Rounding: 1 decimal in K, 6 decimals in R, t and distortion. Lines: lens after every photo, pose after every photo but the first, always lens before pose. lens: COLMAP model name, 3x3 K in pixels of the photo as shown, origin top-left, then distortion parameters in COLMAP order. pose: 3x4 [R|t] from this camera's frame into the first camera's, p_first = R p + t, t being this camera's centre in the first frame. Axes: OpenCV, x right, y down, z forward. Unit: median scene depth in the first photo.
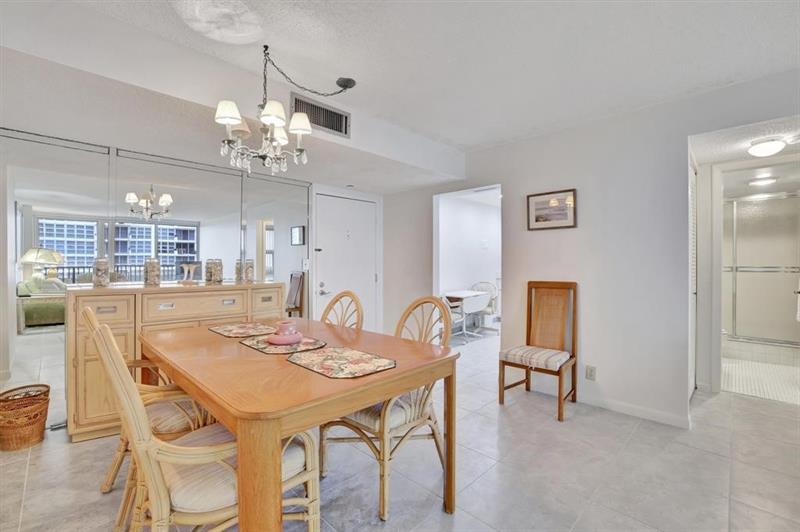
lens RADIAL K [[345.8, 0, 388.2], [0, 345.8, 259.6], [0, 0, 1]] dist [-0.035976, 0.011301]
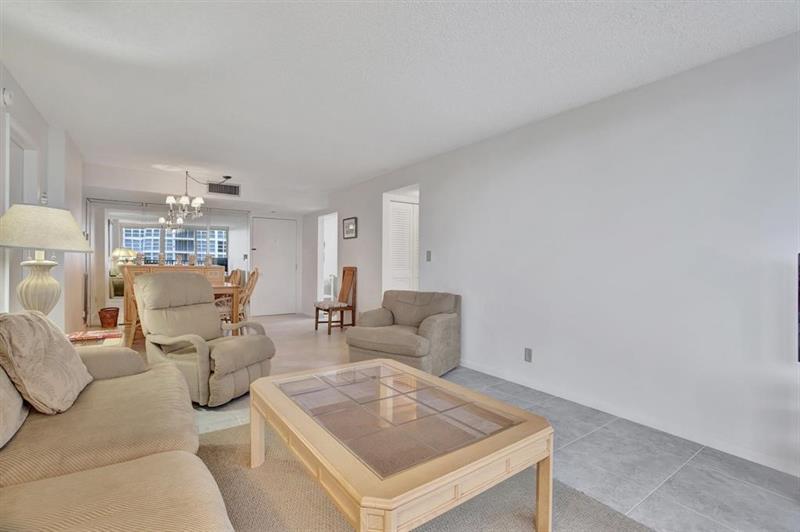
lens RADIAL K [[367.6, 0, 393.5], [0, 367.6, 263.1], [0, 0, 1]] dist [-0.034290, 0.000765]
pose [[0.984770, 0.013065, -0.173370, 1.013274], [-0.011740, 0.999894, 0.008663, 0.022037], [0.173465, -0.006496, 0.984819, -0.879609]]
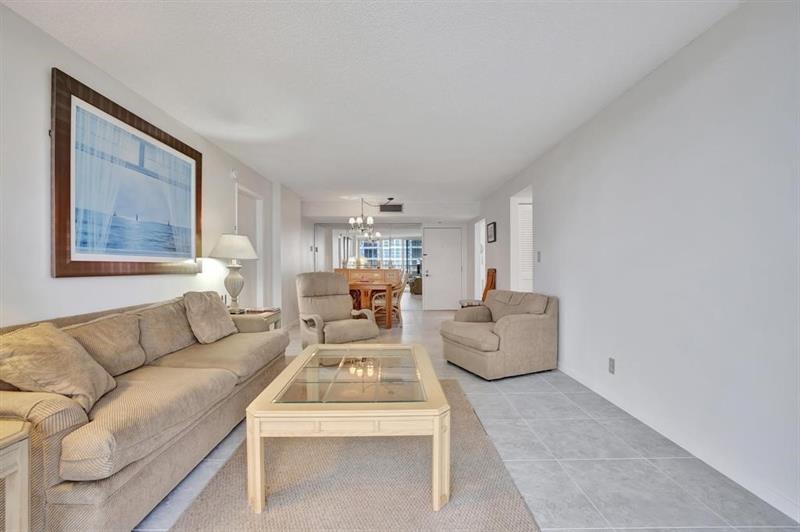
lens RADIAL K [[345.8, 0, 397.3], [0, 345.8, 266.9], [0, 0, 1]] dist [-0.035976, 0.011301]
pose [[0.716879, 0.003967, -0.697186, 1.421181], [0.005035, 0.999928, 0.010868, 0.027402], [0.697180, -0.011301, 0.716807, -0.778153]]
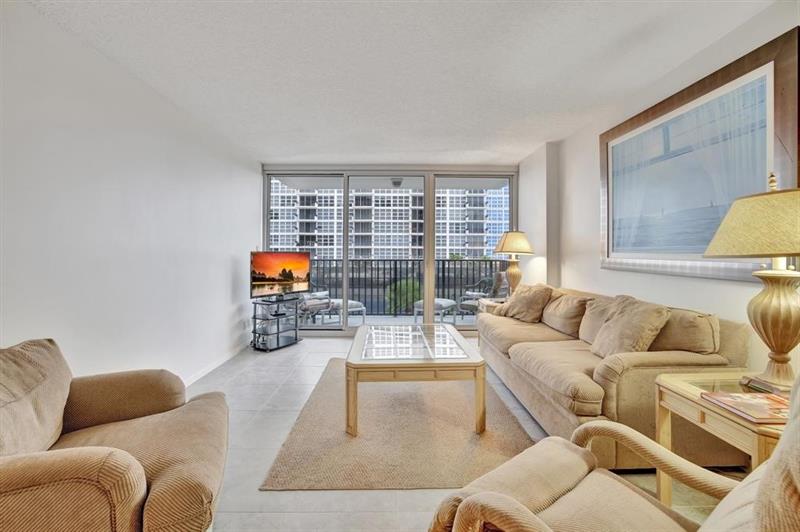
lens RADIAL K [[345.8, 0, 393.8], [0, 345.8, 251.7], [0, 0, 1]] dist [-0.035976, 0.011301]
pose [[-0.719066, 0.000243, 0.694941, 0.326735], [-0.004685, 0.999976, -0.005196, 0.010453], [-0.694926, -0.006992, -0.719048, 0.303074]]
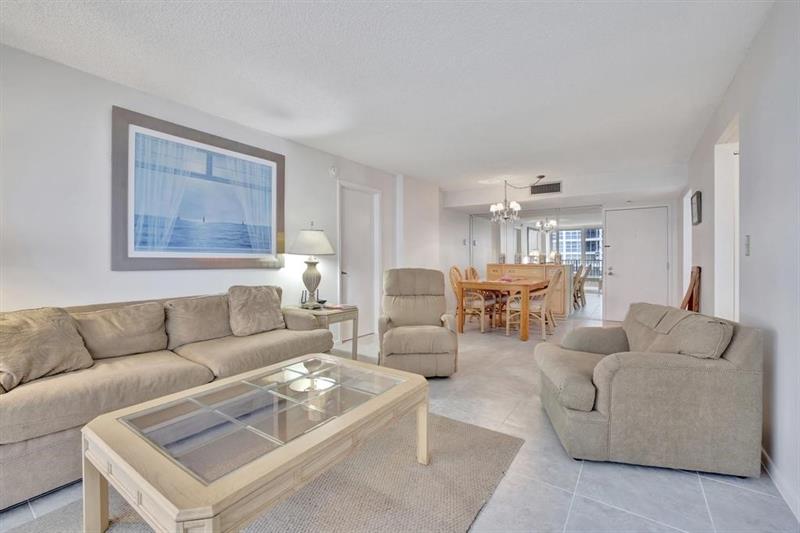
lens RADIAL K [[345.8, 0, 395.2], [0, 345.8, 259.6], [0, 0, 1]] dist [-0.035976, 0.011301]
pose [[0.180311, 0.002001, -0.983608, 1.431072], [0.006860, 0.999971, 0.003292, 0.026604], [0.983586, -0.007341, 0.180292, -0.286428]]
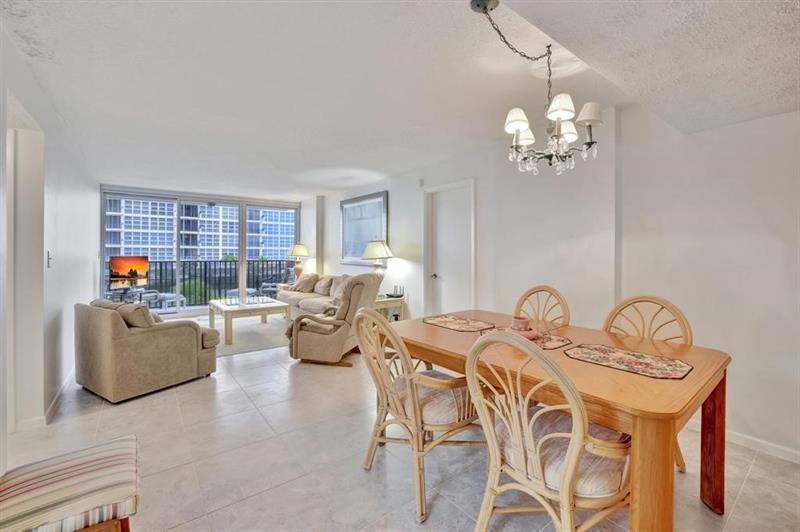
lens RADIAL K [[345.8, 0, 392.8], [0, 345.8, 253.9], [0, 0, 1]] dist [-0.035976, 0.011301]
pose [[-0.990395, -0.004689, 0.138185, -0.019179], [-0.005057, 0.999985, -0.002312, -0.007116], [-0.138172, -0.002989, -0.990404, 1.201955]]
